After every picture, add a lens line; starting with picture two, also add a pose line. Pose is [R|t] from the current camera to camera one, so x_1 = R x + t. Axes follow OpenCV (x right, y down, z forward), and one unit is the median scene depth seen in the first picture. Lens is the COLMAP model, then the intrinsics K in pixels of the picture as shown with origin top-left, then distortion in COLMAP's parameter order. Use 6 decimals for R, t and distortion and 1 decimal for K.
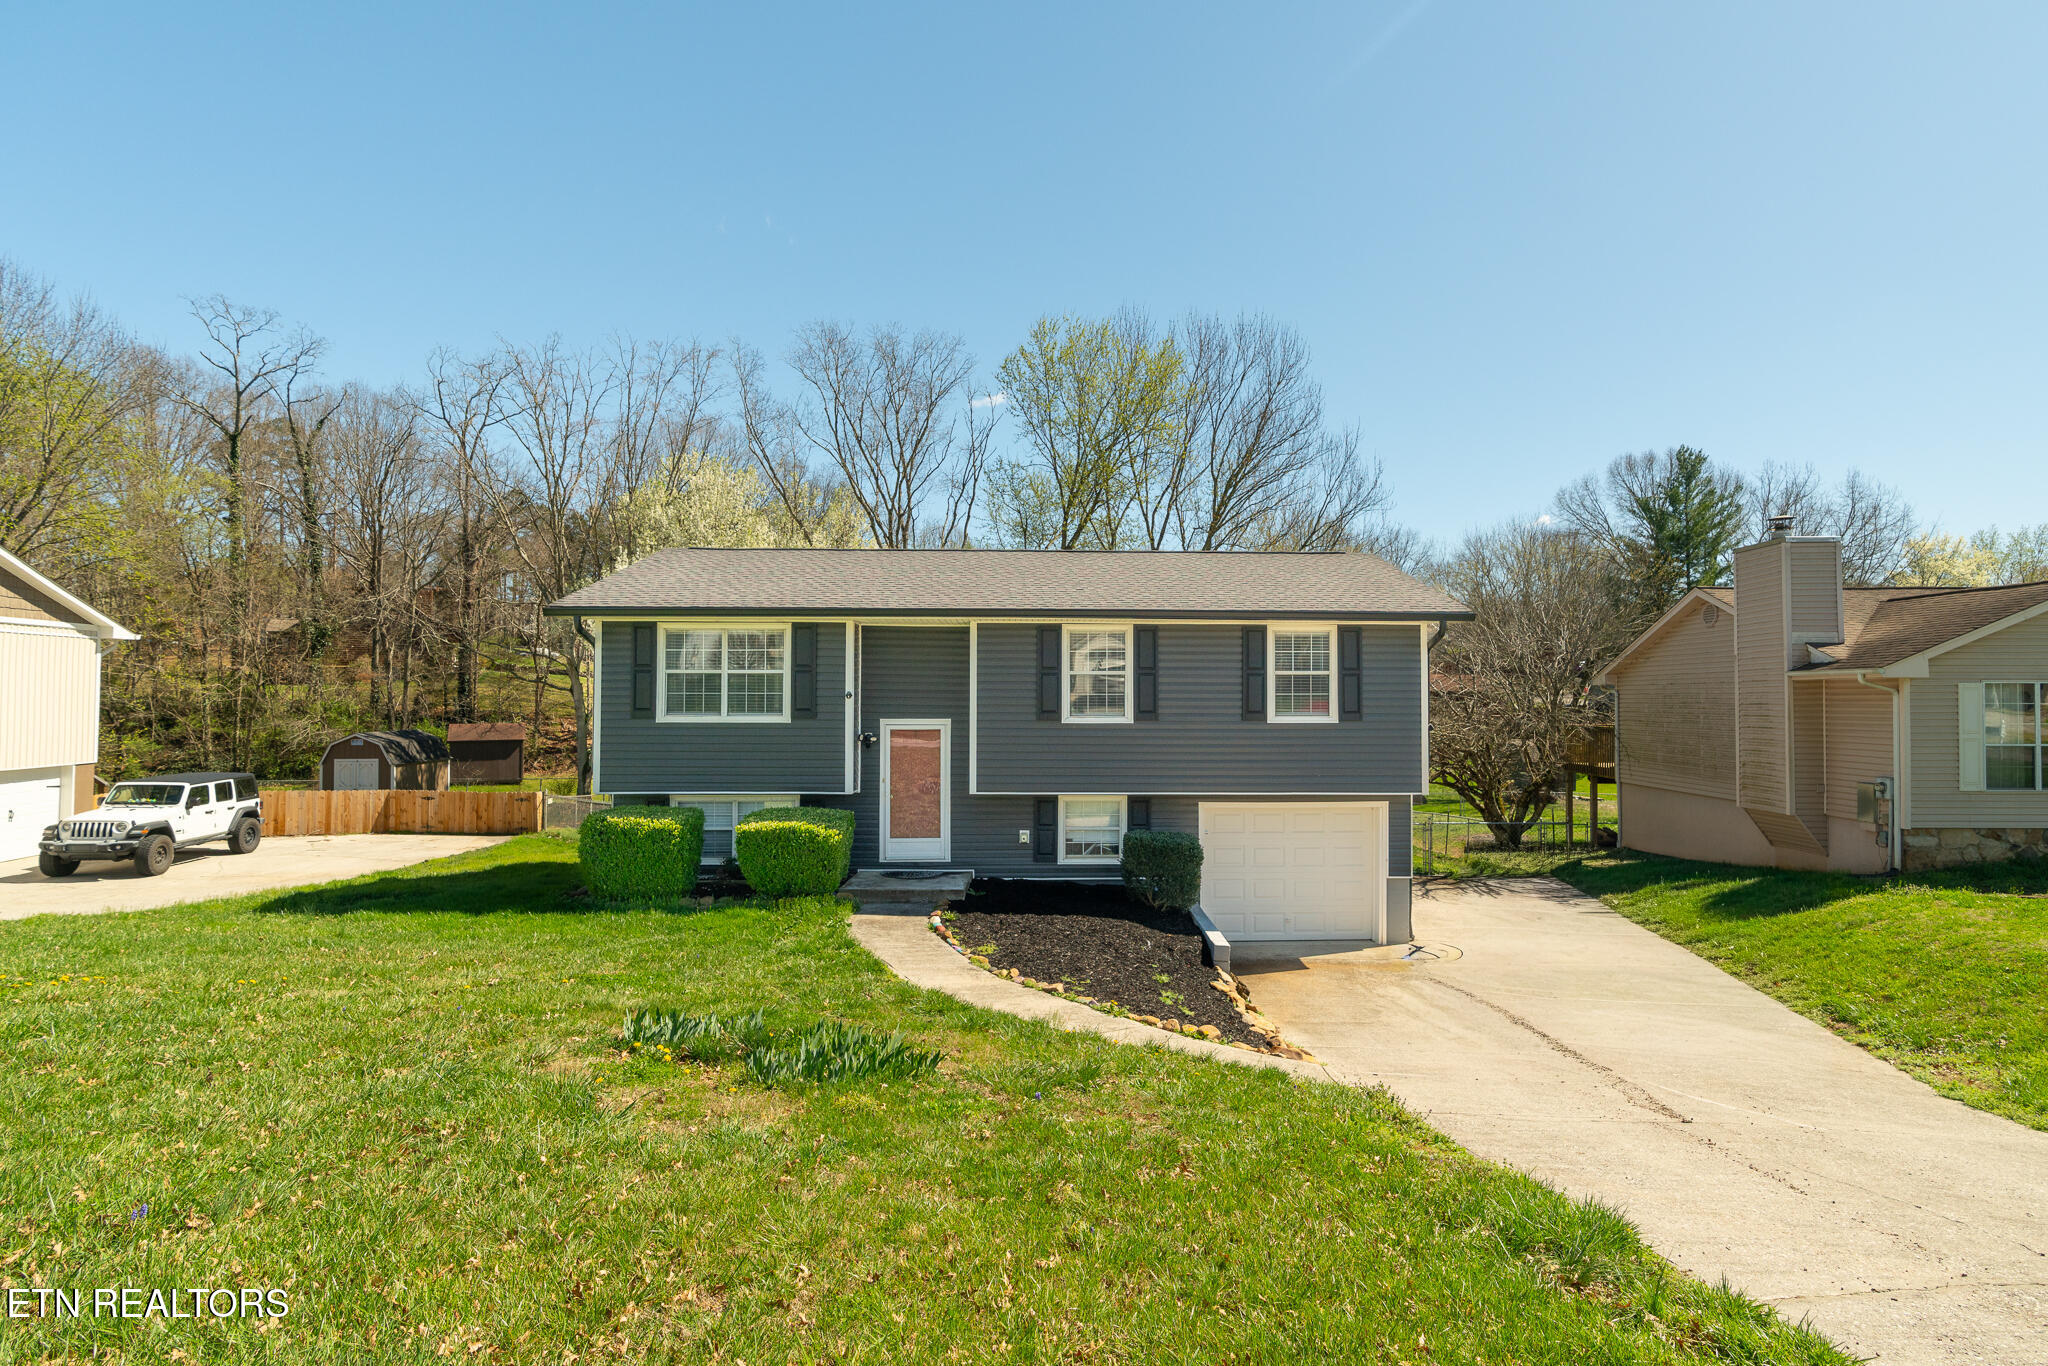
lens RADIAL K [[1000.4, 0, 1024.0], [0, 1000.4, 683.0], [0, 0, 1]] dist [-0.006699, 0.000244]
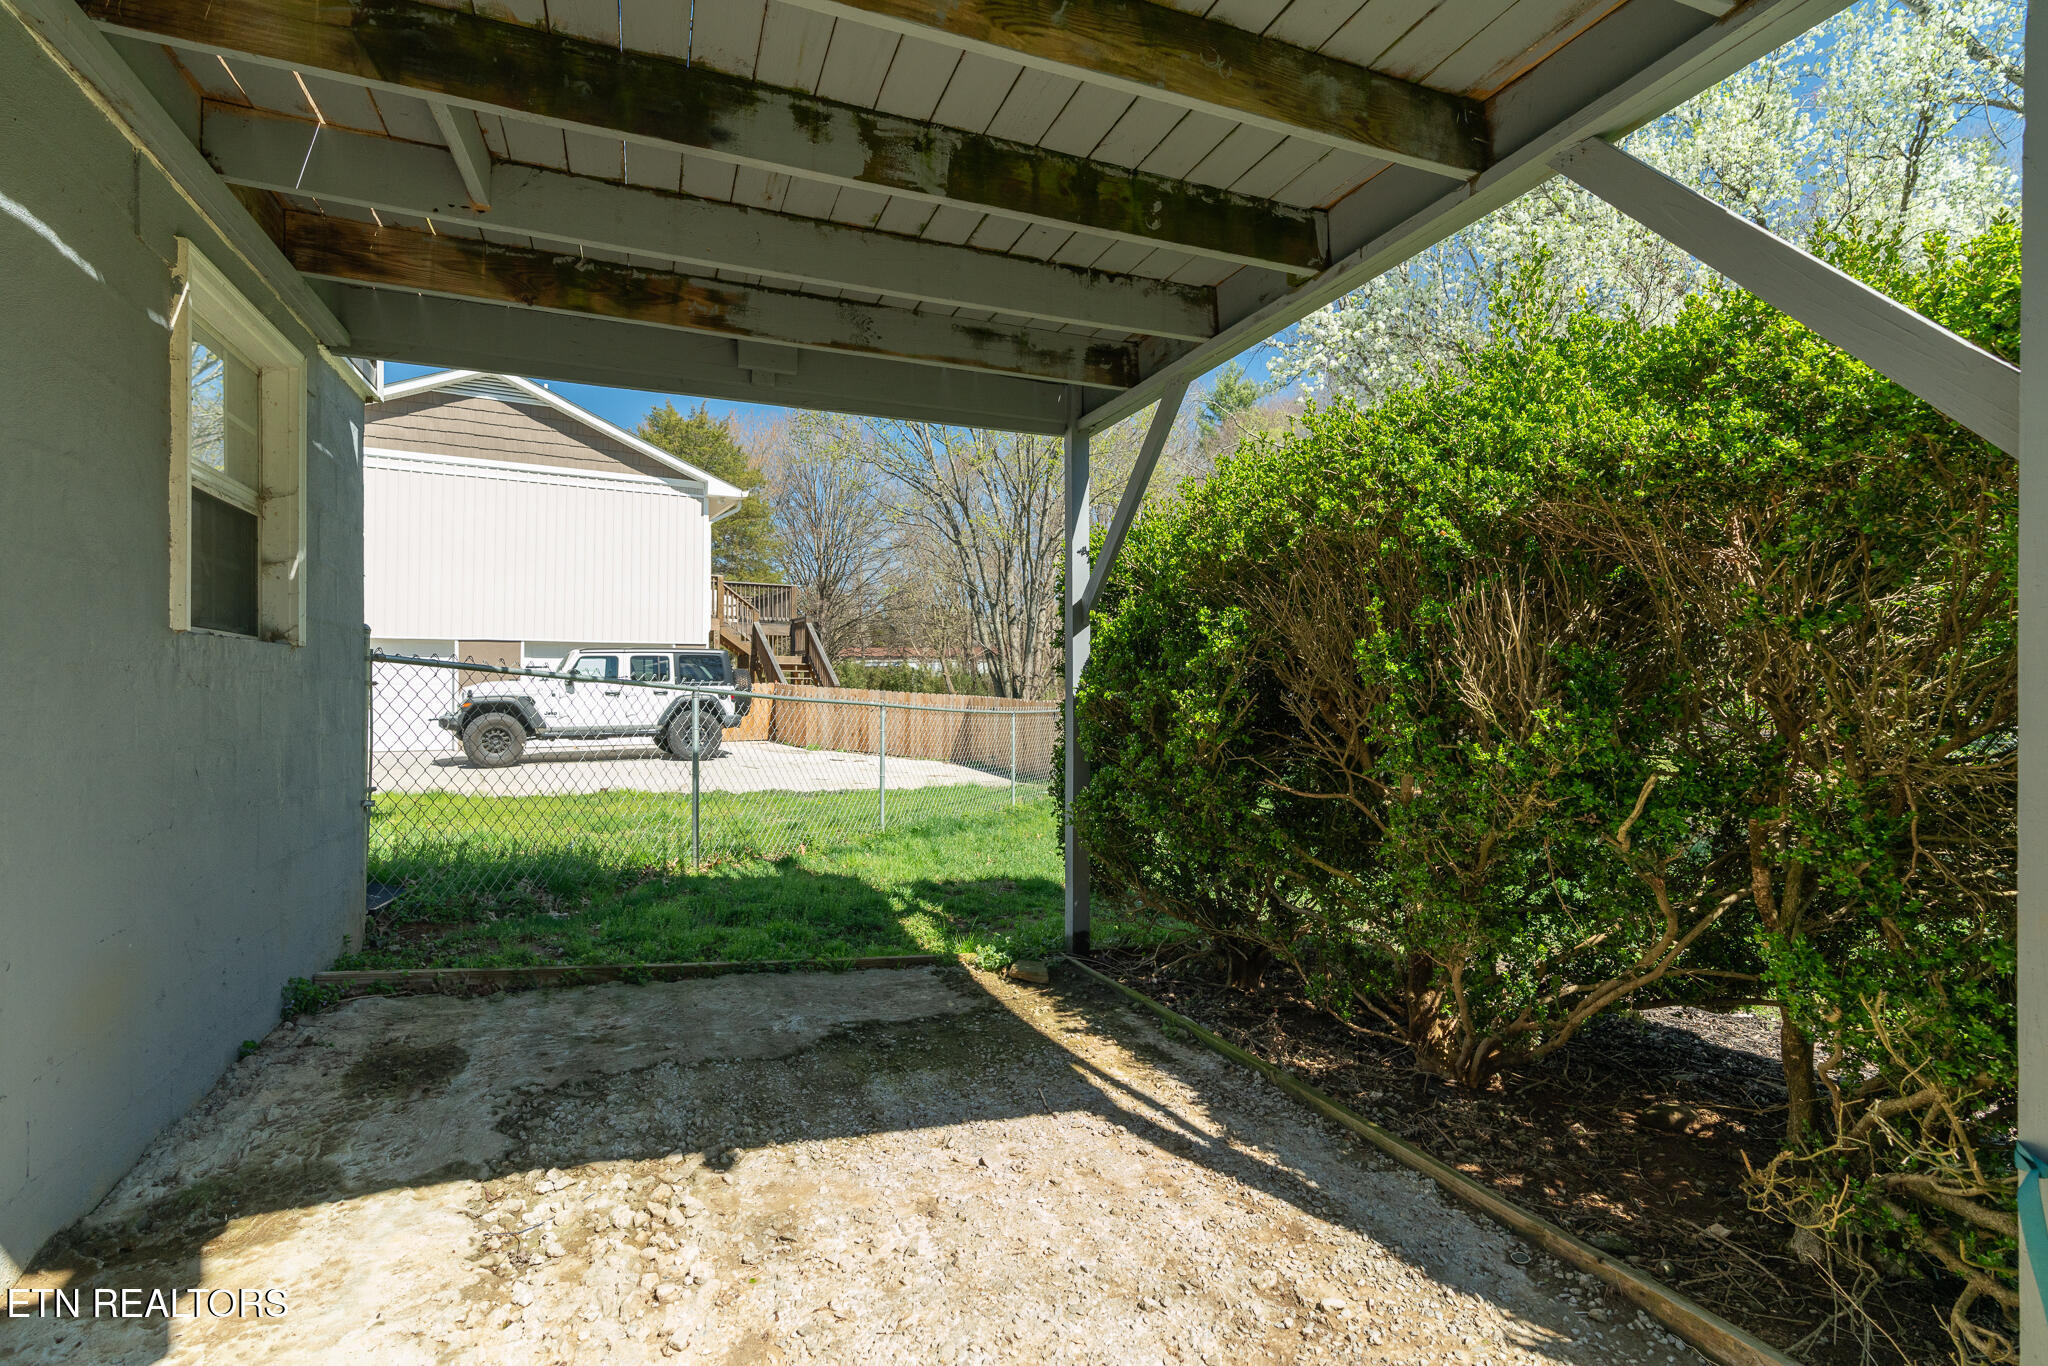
lens RADIAL K [[953.8, 0, 1024.0], [0, 953.8, 683.0], [0, 0, 1]] dist [-0.001915, -0.000115]
pose [[0.351649, -0.000617, -0.936132, -0.069143], [0.007625, 0.999968, 0.002205, 0.114066], [0.936101, -0.007913, 0.351643, 0.963715]]
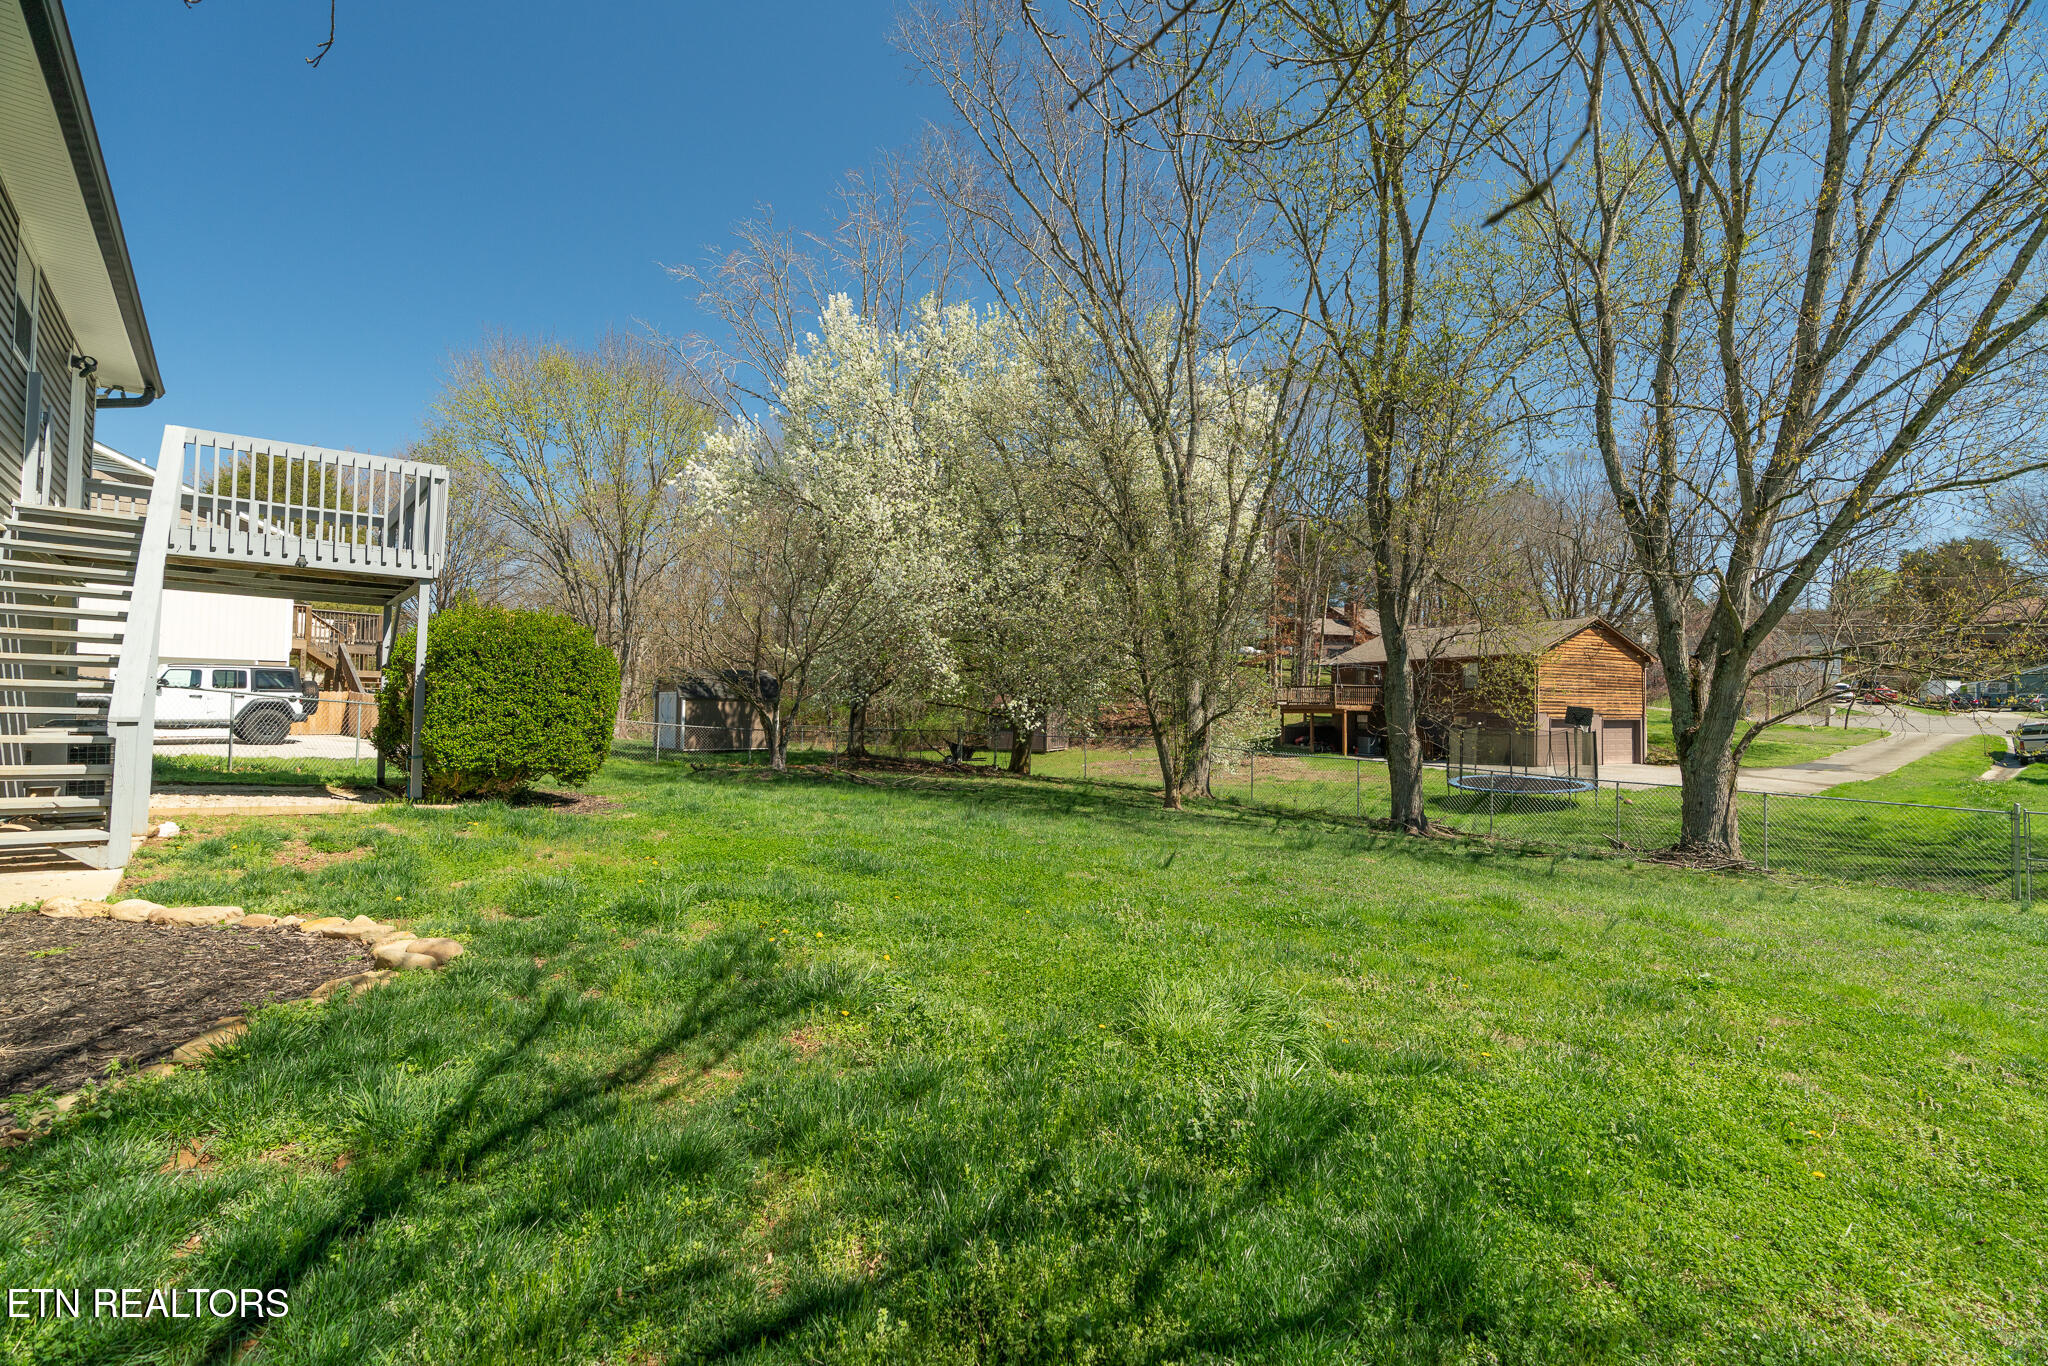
lens RADIAL K [[913.0, 0, 1024.0], [0, 913.0, 683.0], [0, 0, 1]] dist [0.000204, 0.000477]
pose [[0.630386, -0.005984, -0.776259, 0.425671], [-0.013111, 0.999746, -0.018354, 0.113275], [0.776171, 0.021747, 0.630147, 0.994959]]
